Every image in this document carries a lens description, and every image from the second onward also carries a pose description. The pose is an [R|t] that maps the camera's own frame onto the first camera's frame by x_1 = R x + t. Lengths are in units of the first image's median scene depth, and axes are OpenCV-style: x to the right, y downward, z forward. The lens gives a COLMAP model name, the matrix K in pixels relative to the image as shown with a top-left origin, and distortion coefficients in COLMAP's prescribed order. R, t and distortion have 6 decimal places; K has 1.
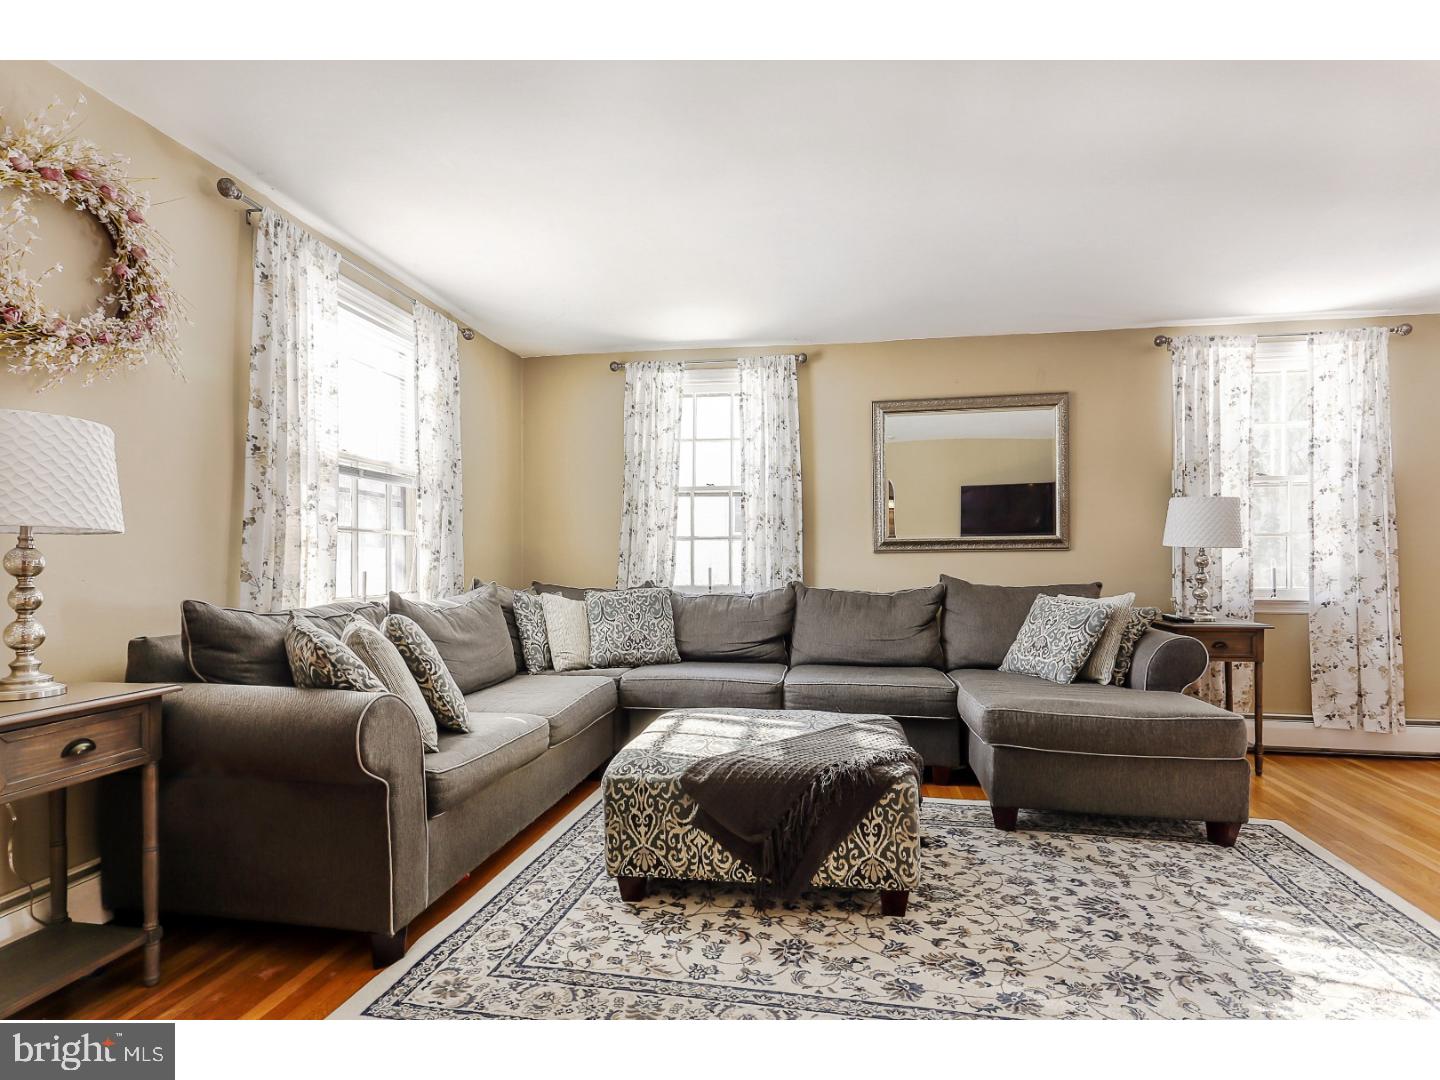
lens RADIAL K [[693.6, 0, 718.3], [0, 693.6, 550.8], [0, 0, 1]] dist [-0.001206, 0.000002]
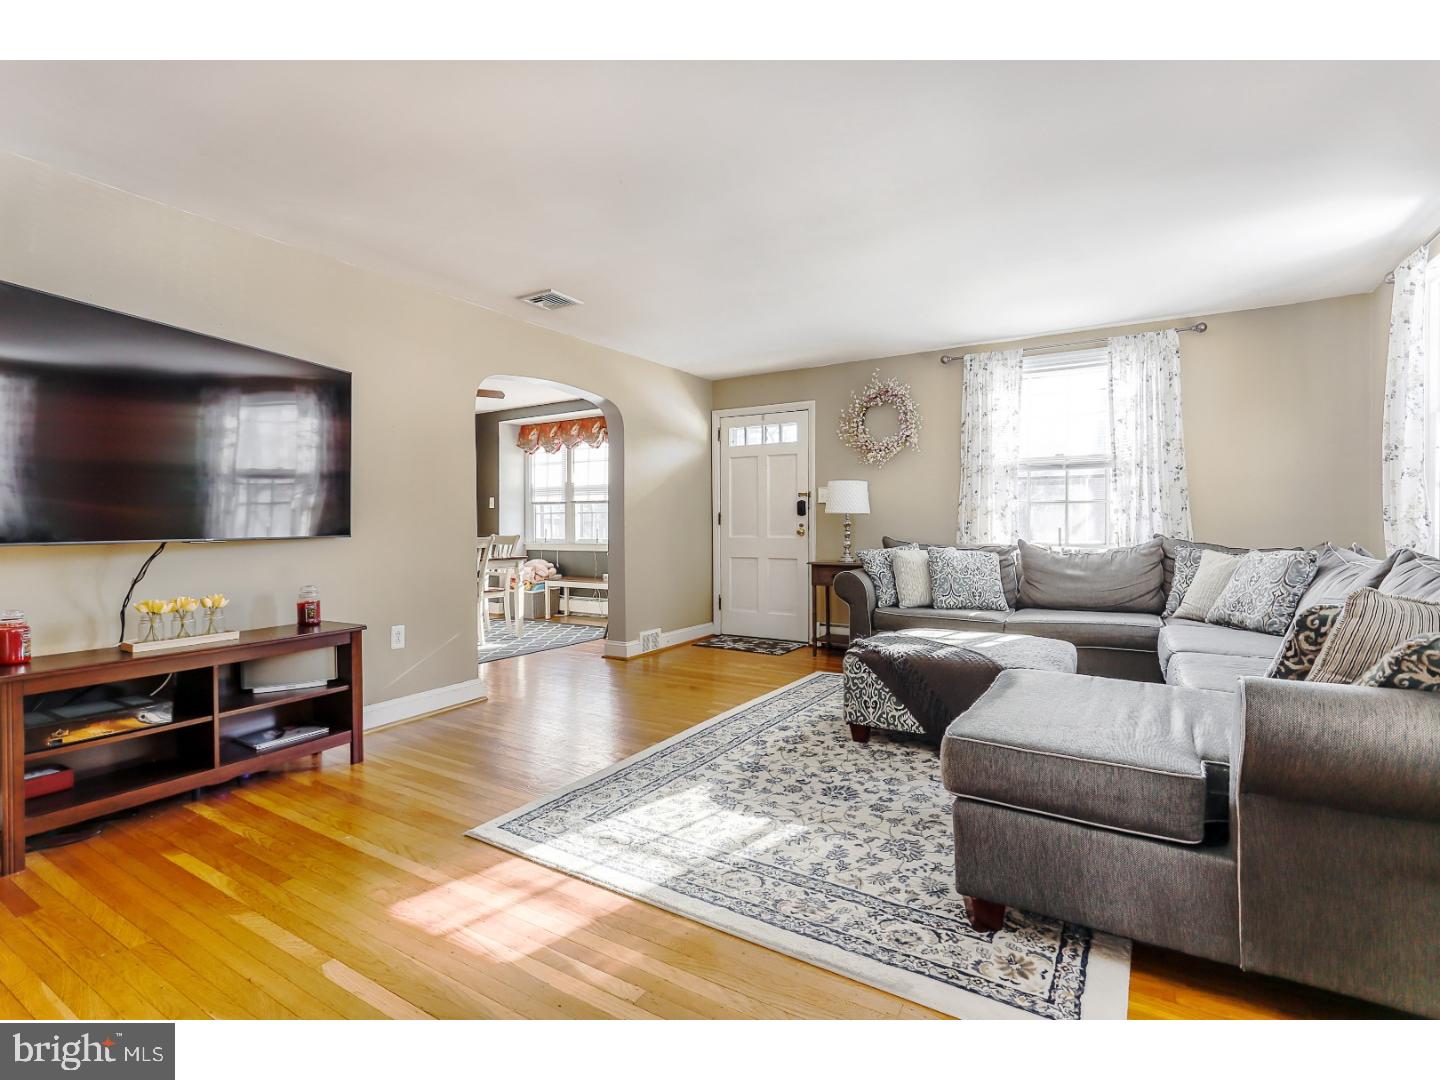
lens RADIAL K [[693.6, 0, 717.7], [0, 693.6, 534.5], [0, 0, 1]] dist [-0.001206, 0.000002]
pose [[-0.347601, 0.015479, -0.937515, 1.832005], [0.015738, 0.999819, 0.010672, 0.050211], [0.937511, -0.011045, -0.347781, 1.277396]]
